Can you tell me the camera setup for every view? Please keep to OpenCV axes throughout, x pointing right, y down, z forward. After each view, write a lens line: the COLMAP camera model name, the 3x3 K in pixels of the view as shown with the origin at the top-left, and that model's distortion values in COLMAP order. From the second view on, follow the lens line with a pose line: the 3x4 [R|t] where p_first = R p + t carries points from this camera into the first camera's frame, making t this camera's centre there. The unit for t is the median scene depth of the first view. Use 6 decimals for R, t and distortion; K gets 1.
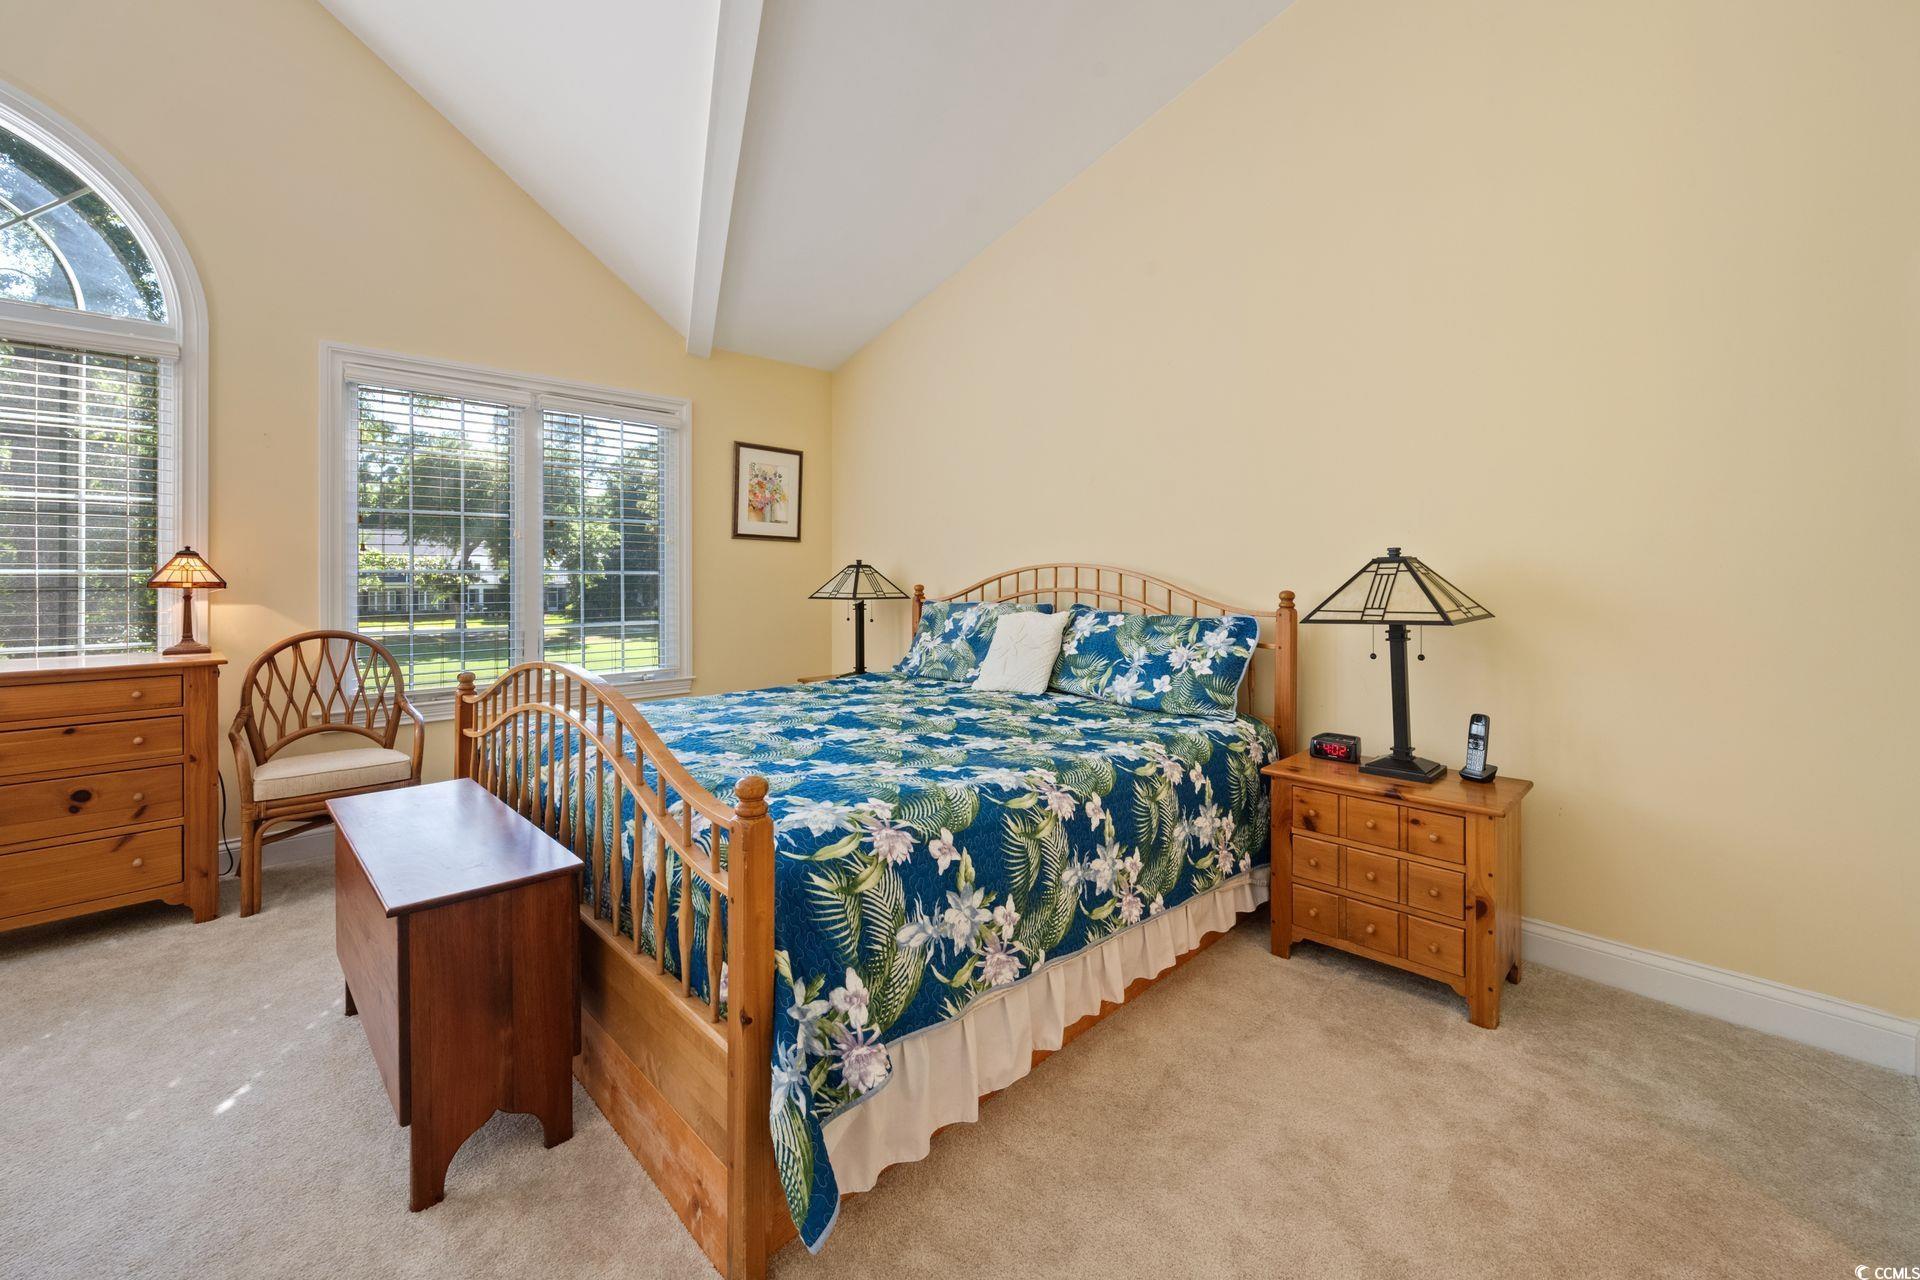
lens RADIAL K [[778.2, 0, 967.6], [0, 778.2, 578.4], [0, 0, 1]] dist [-0.006194, 0.000447]
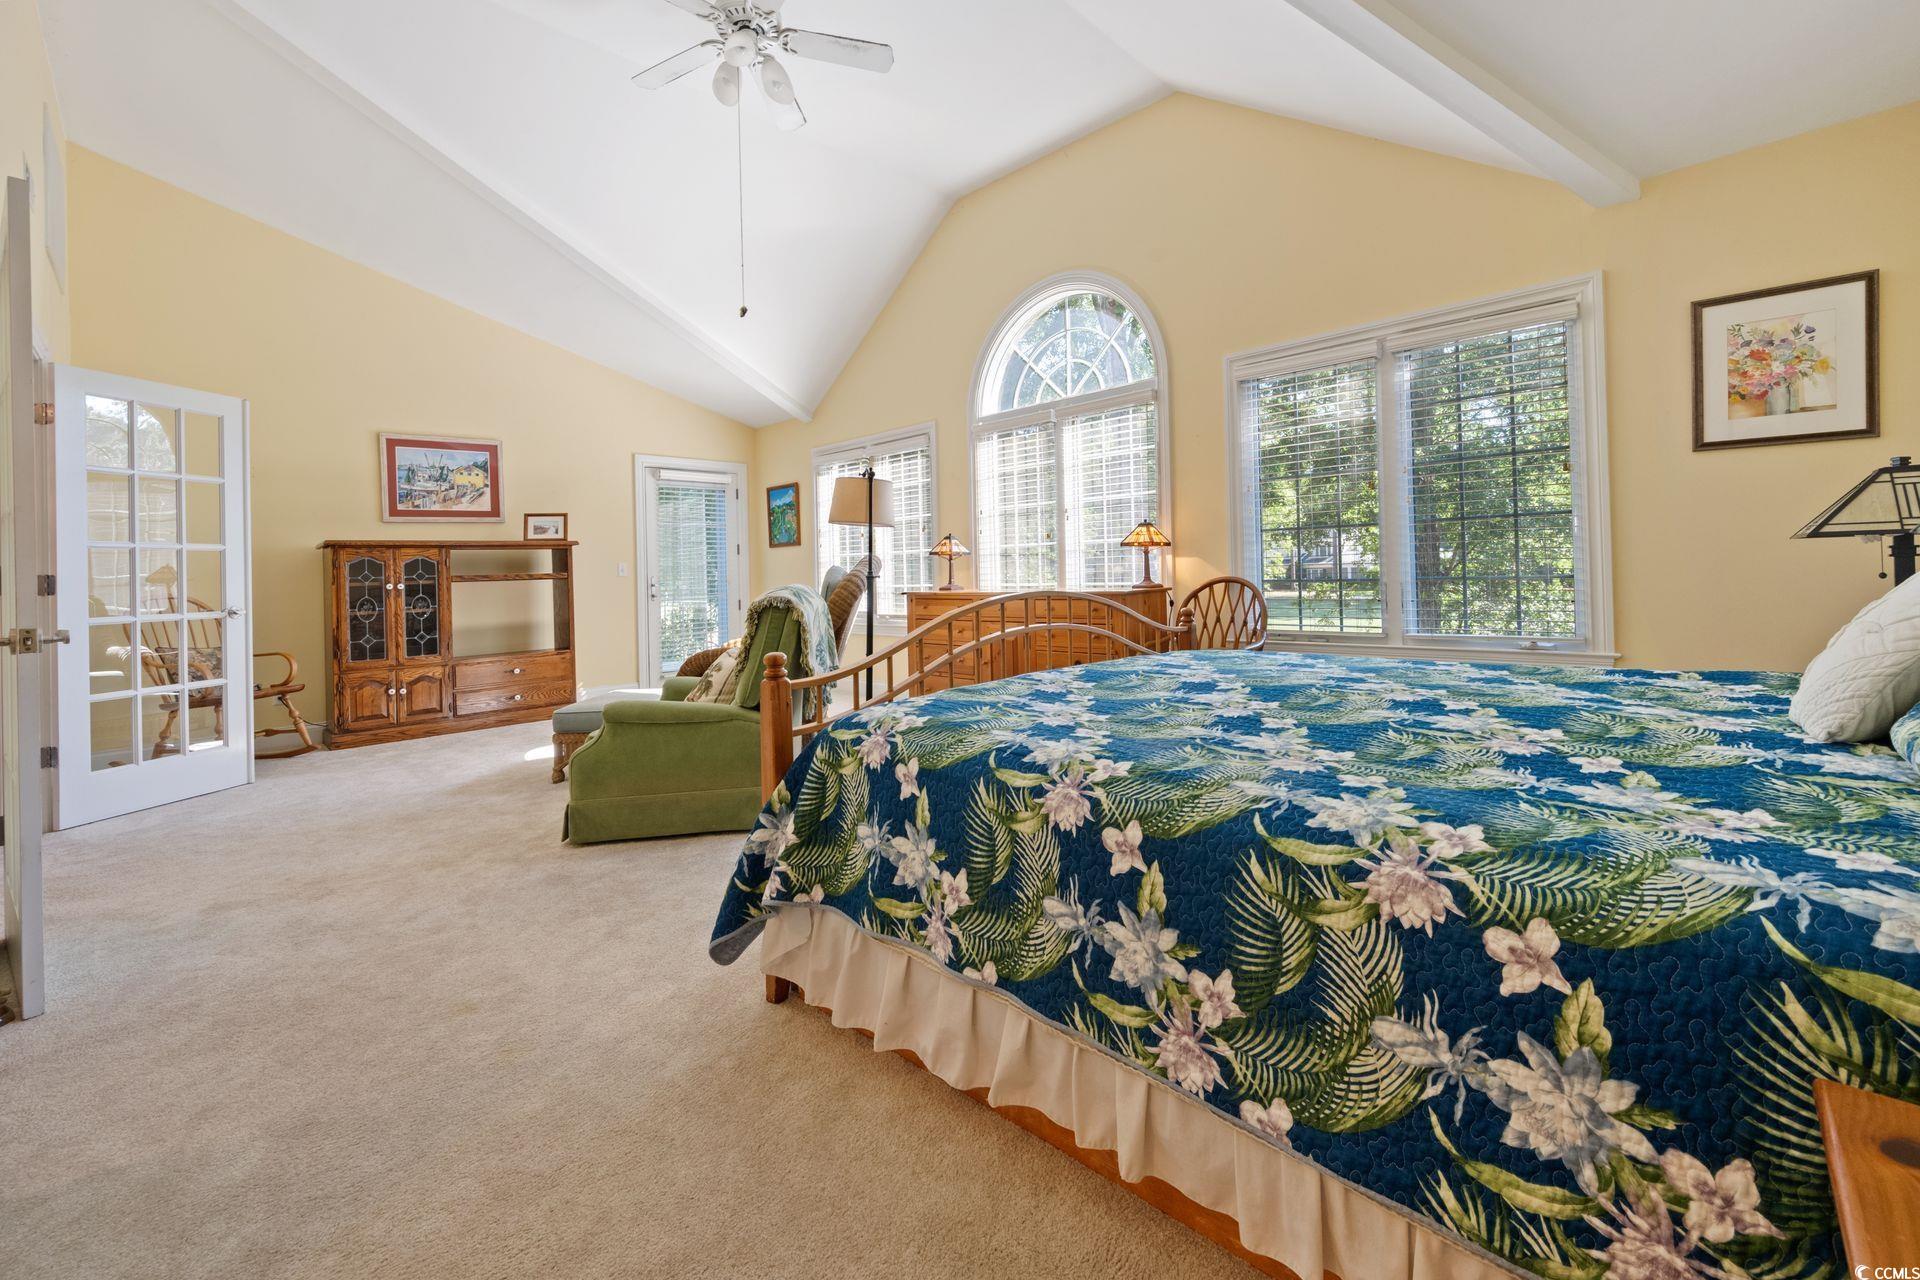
lens RADIAL K [[778.2, 0, 978.6], [0, 778.2, 573.6], [0, 0, 1]] dist [-0.006194, 0.000447]
pose [[0.039685, 0.003165, -0.999207, 0.731547], [0.029319, 0.999561, 0.004331, 0.070392], [0.998782, -0.029467, 0.039574, 0.815986]]
